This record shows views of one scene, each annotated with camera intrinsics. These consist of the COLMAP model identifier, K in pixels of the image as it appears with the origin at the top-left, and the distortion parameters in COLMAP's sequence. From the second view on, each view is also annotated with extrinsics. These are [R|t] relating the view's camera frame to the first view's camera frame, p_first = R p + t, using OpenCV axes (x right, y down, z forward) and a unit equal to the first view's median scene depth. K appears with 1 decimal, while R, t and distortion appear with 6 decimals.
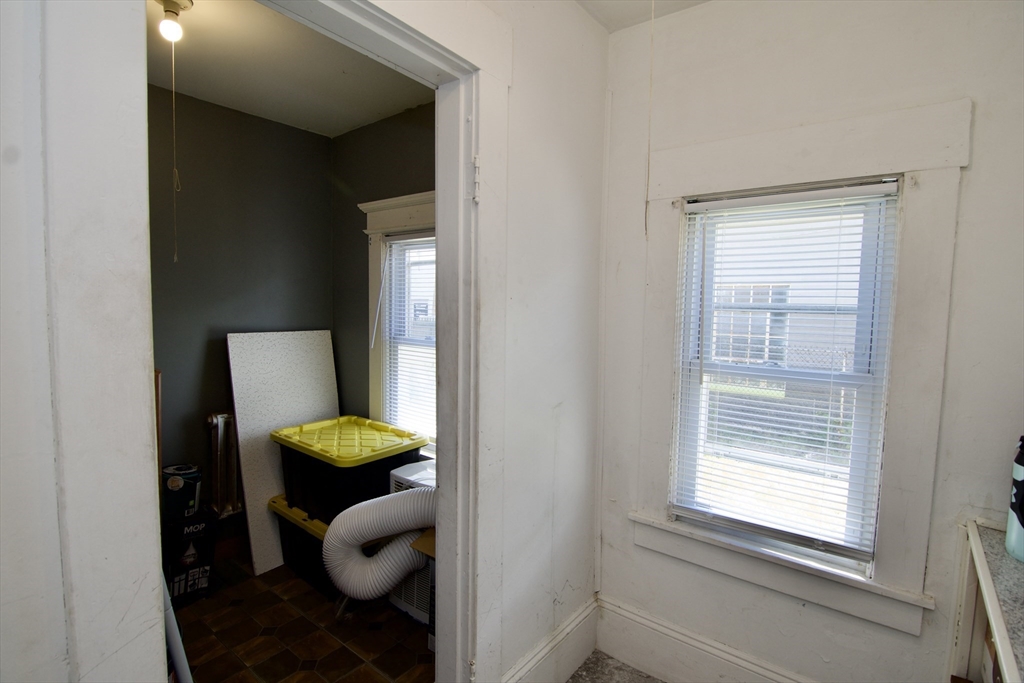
lens RADIAL K [[490.0, 0, 512.0], [0, 490.0, 341.5], [0, 0, 1]] dist [0.000815, -0.017026]
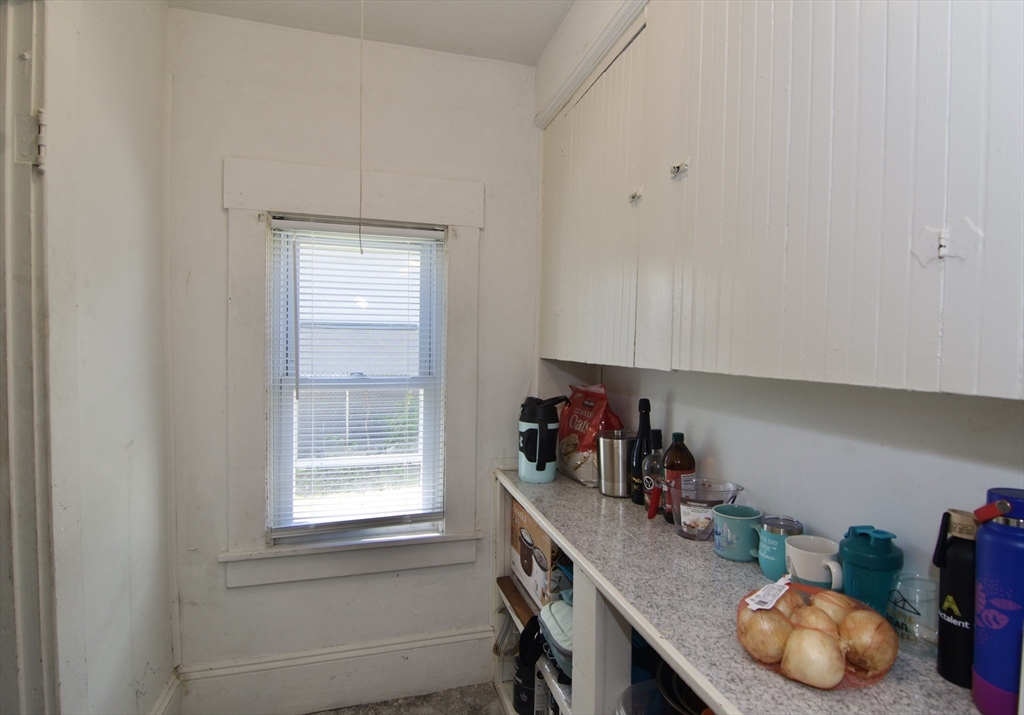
lens RADIAL K [[532.9, 0, 531.5], [0, 532.9, 357.9], [0, 0, 1]] dist [-0.017918, -0.000853]
pose [[0.571907, -0.035465, 0.819552, -0.271091], [0.058878, 0.998263, 0.002112, 0.032418], [-0.818203, 0.047046, 0.573001, -0.034152]]
